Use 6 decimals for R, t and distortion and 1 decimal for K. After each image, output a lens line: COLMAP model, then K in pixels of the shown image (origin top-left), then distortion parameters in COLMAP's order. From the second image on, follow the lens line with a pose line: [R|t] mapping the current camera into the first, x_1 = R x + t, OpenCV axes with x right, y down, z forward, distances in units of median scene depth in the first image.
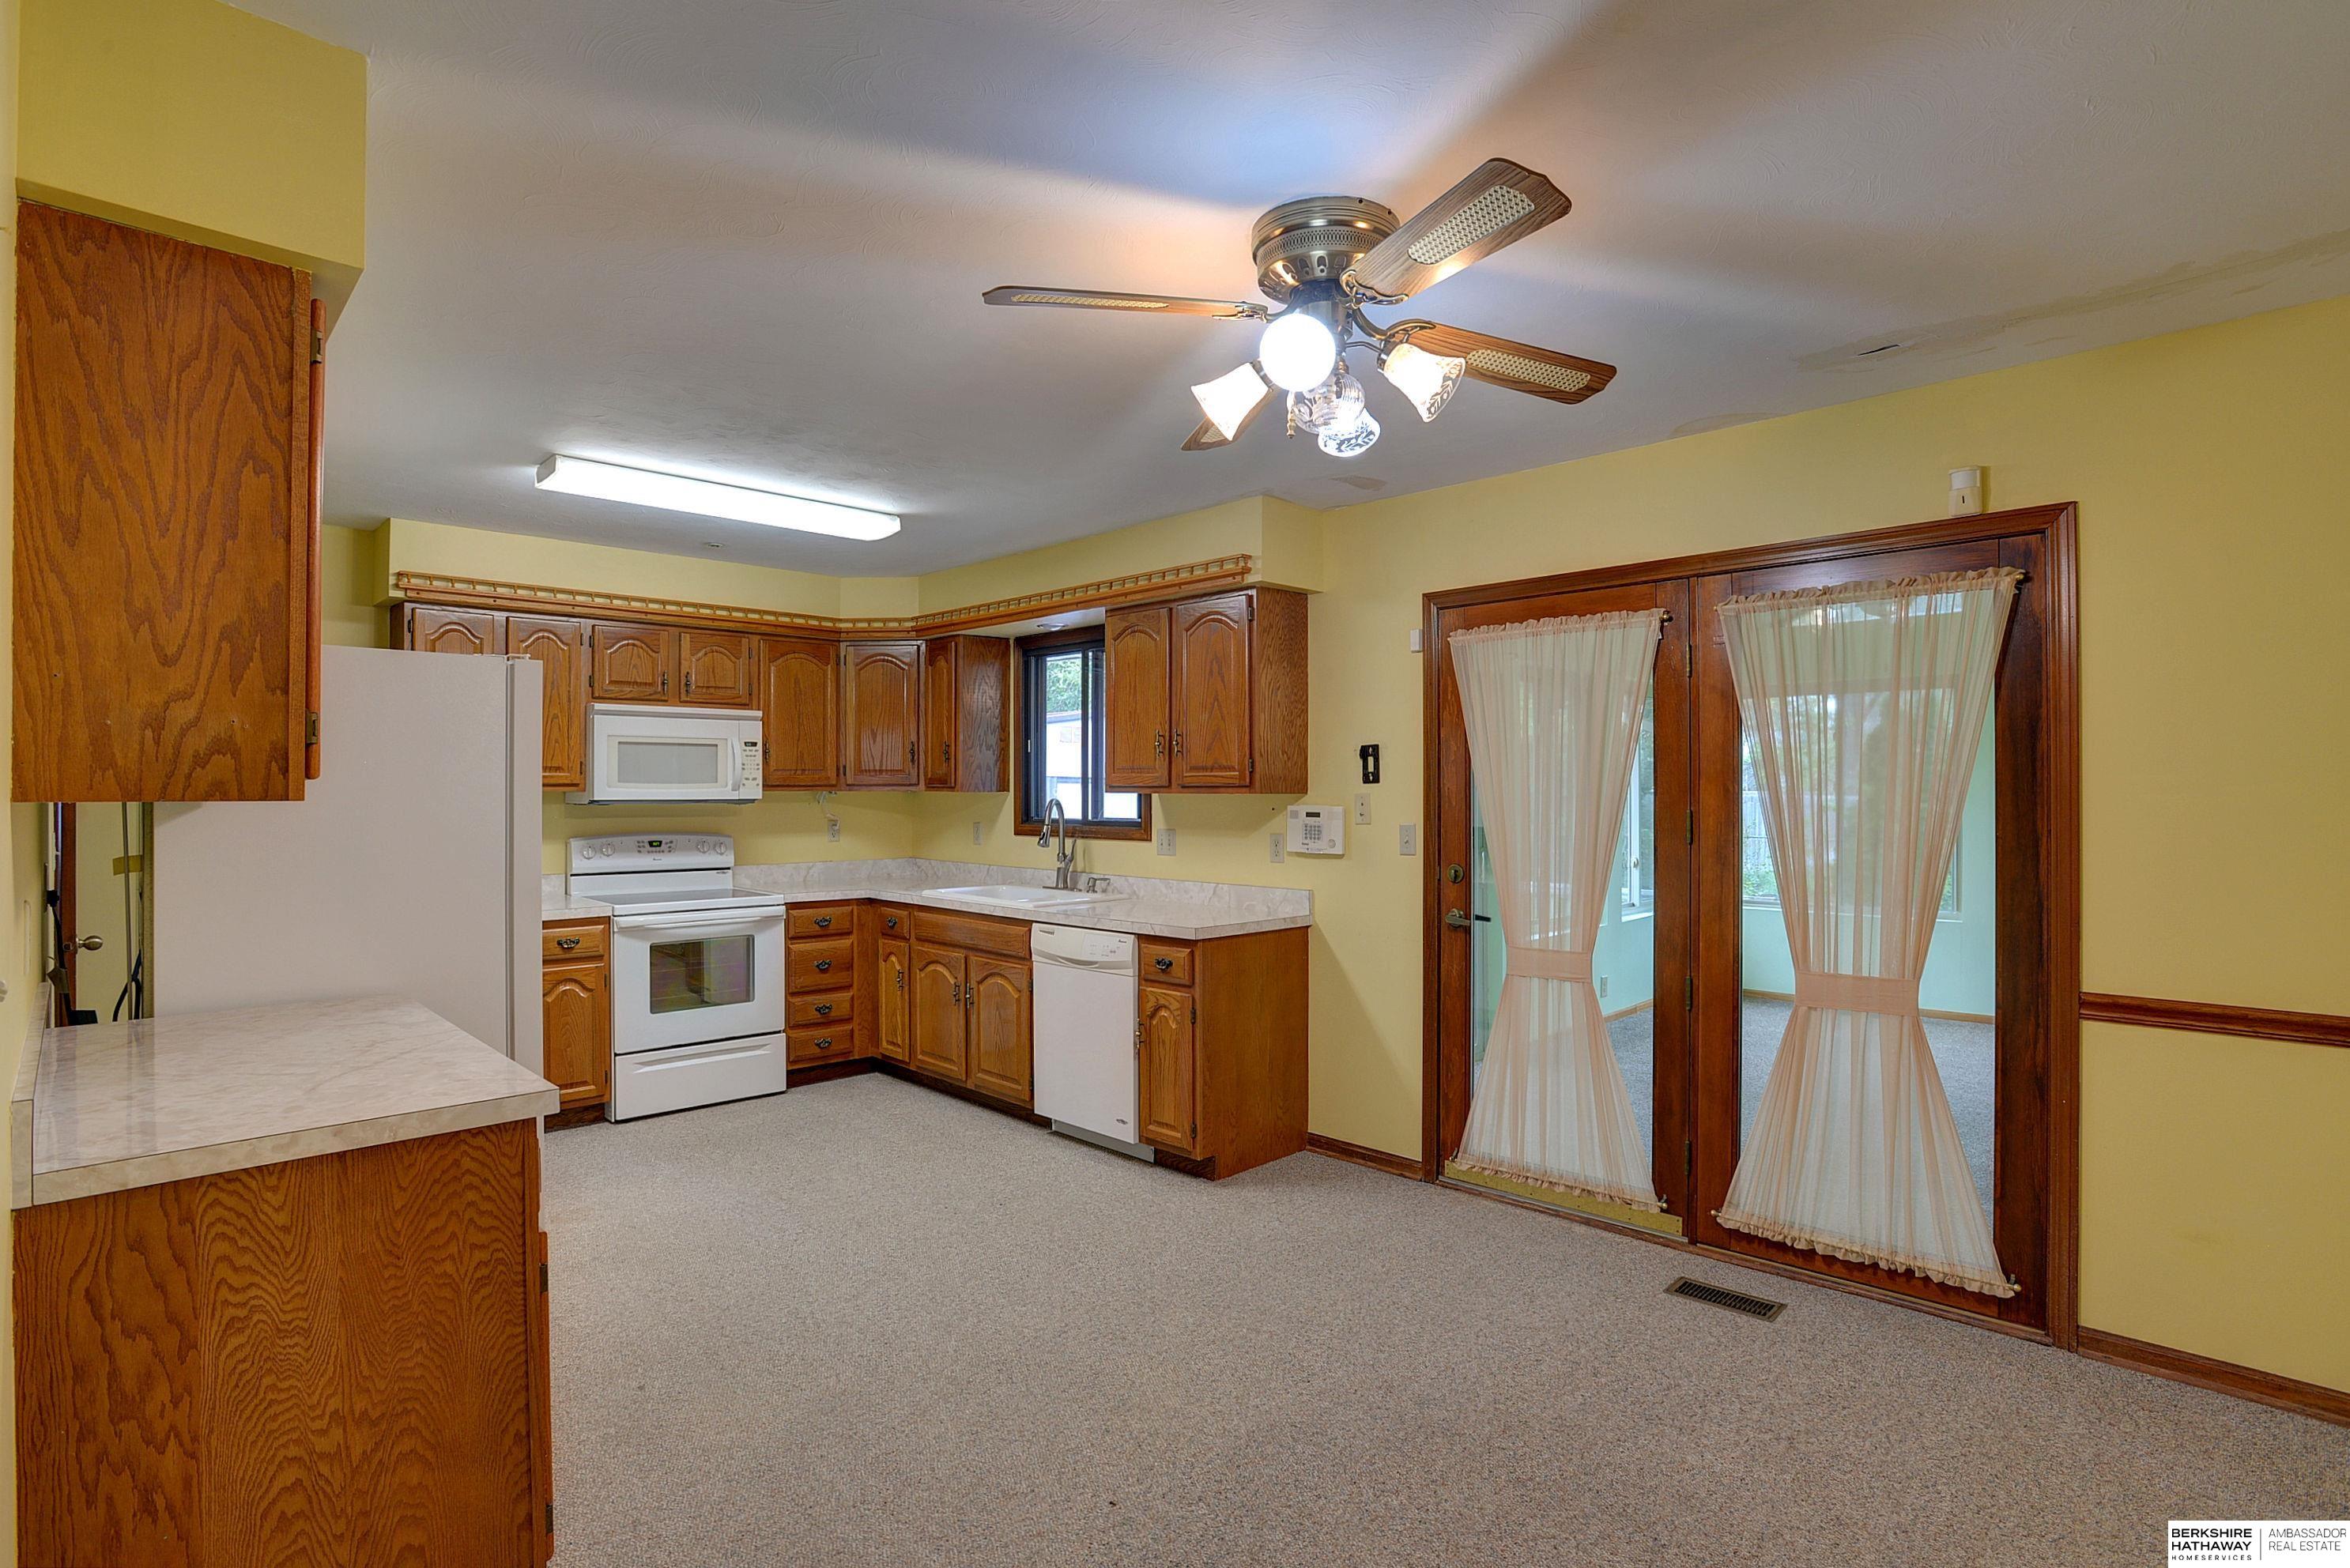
lens RADIAL K [[1152.4, 0, 1175.0], [0, 1152.4, 784.0], [0, 0, 1]] dist [-0.049186, 0.000657]
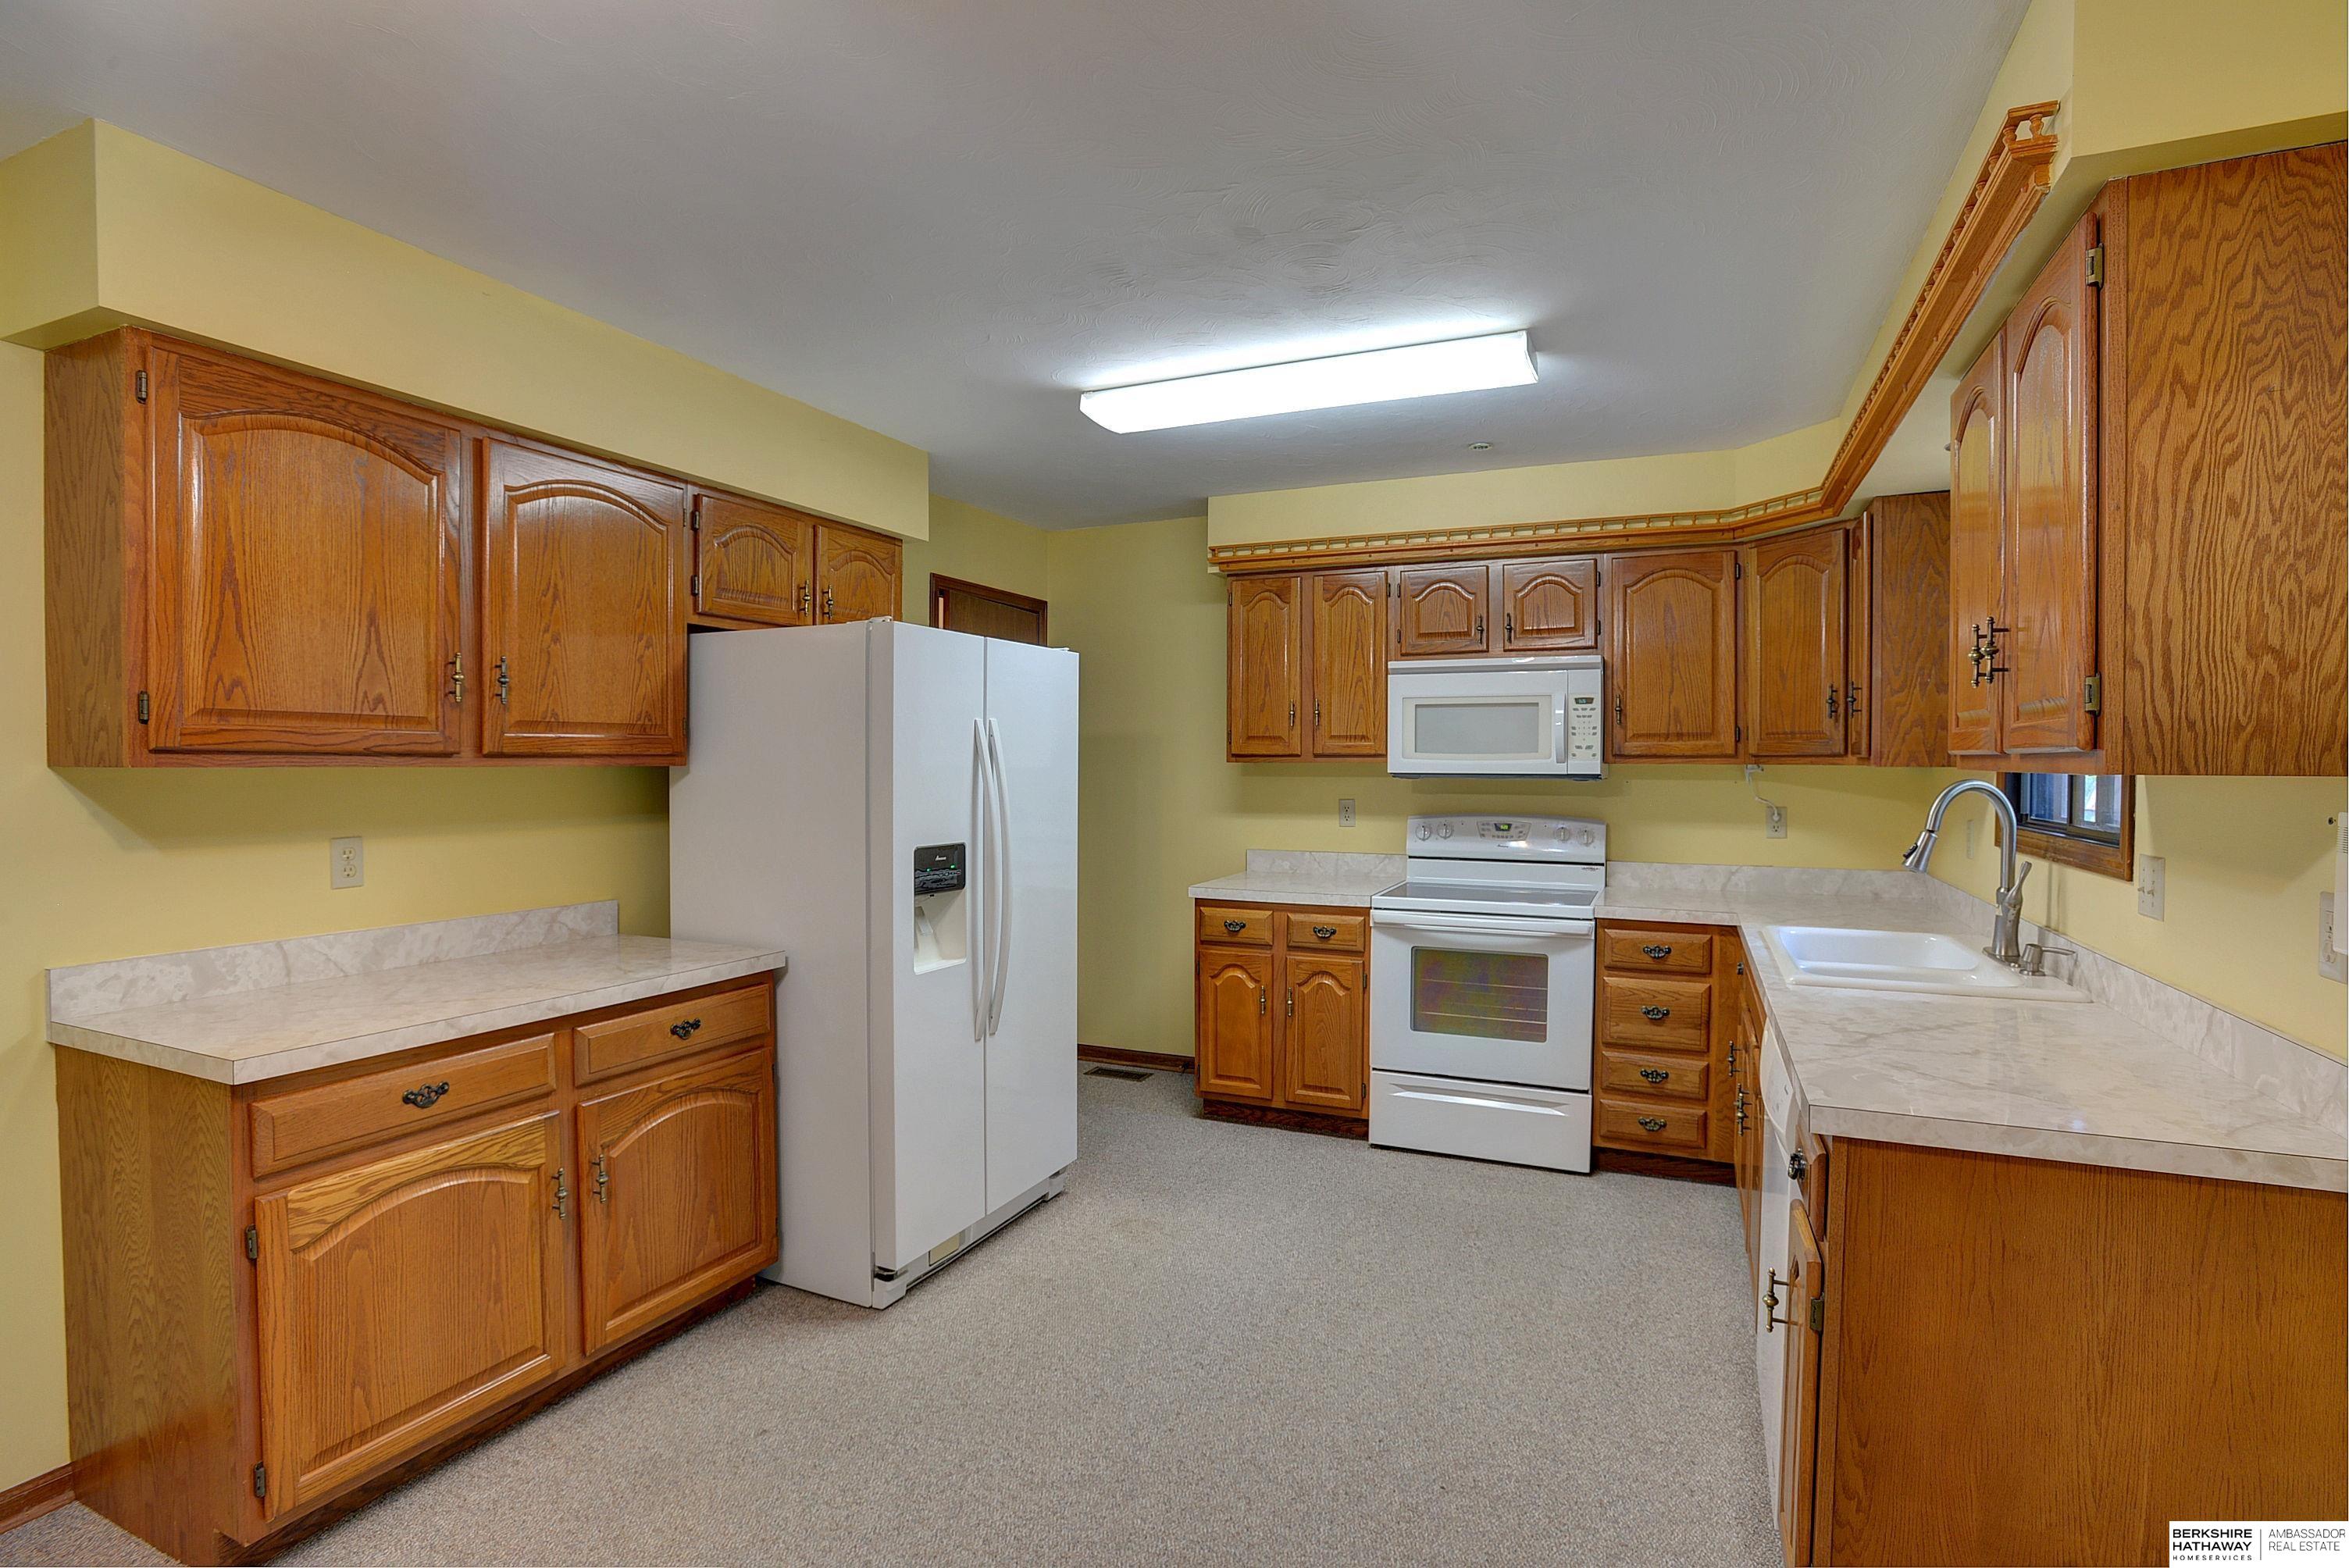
lens RADIAL K [[1152.0, 0, 1174.5], [0, 1152.0, 784.0], [0, 0, 1]] dist [-0.049186, 0.000657]
pose [[0.382410, 0.018529, -0.923807, 0.226911], [0.002143, 0.999778, 0.020940, 0.003599], [0.923990, -0.009987, 0.382286, 0.480137]]
